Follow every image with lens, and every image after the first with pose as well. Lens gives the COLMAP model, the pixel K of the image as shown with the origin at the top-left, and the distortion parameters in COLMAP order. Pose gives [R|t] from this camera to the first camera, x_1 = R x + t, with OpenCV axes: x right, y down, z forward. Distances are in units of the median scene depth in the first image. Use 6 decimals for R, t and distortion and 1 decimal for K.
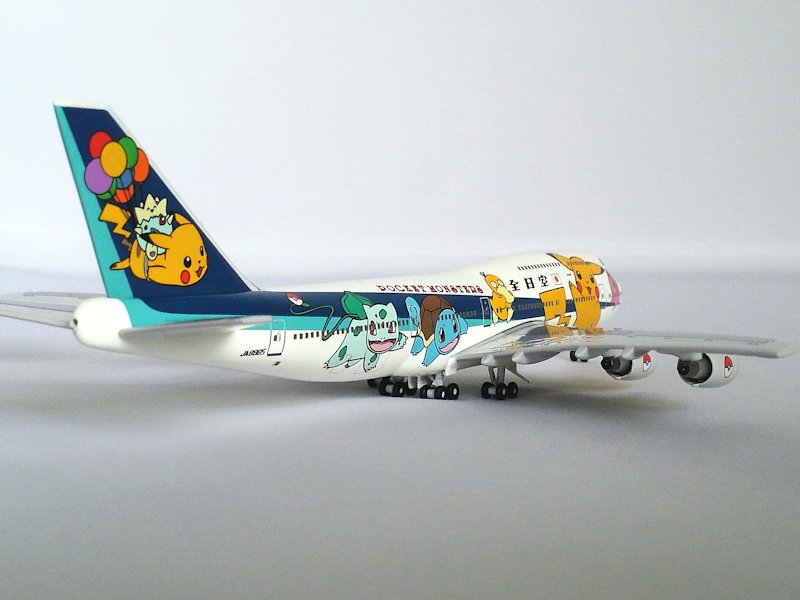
lens RADIAL K [[1426.7, 0, 400.0], [0, 1426.7, 300.0], [0, 0, 1]] dist [0.446686, -0.005924]
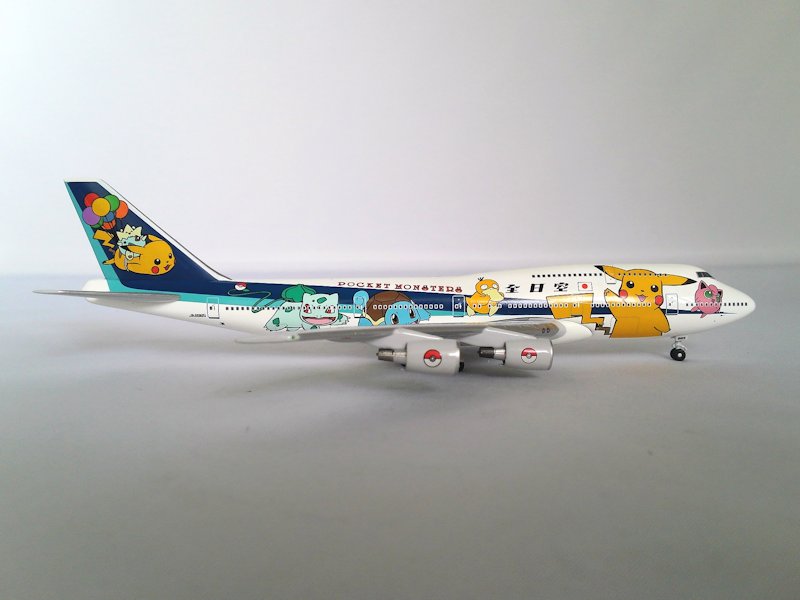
lens RADIAL K [[1426.7, 0, 400.0], [0, 1426.7, 300.0], [0, 0, 1]] dist [0.446686, -0.005924]
pose [[0.493370, 0.031227, -0.869259, 1.596958], [-0.047321, 0.998839, 0.009023, -0.009432], [0.868531, 0.036683, 0.494275, 0.379224]]
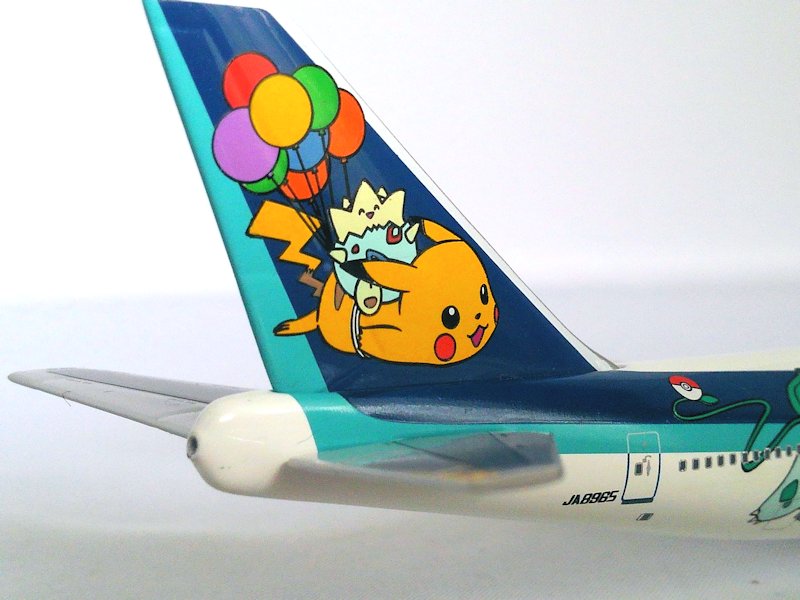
lens RADIAL K [[1378.0, 0, 399.6], [0, 1378.0, 288.3], [0, 0, 1]] dist [0.133313, -0.075387]
pose [[0.936395, 0.007385, -0.350870, 0.003914], [-0.015142, 0.999698, -0.019369, -0.027233], [0.350621, 0.023450, 0.936224, 0.554183]]
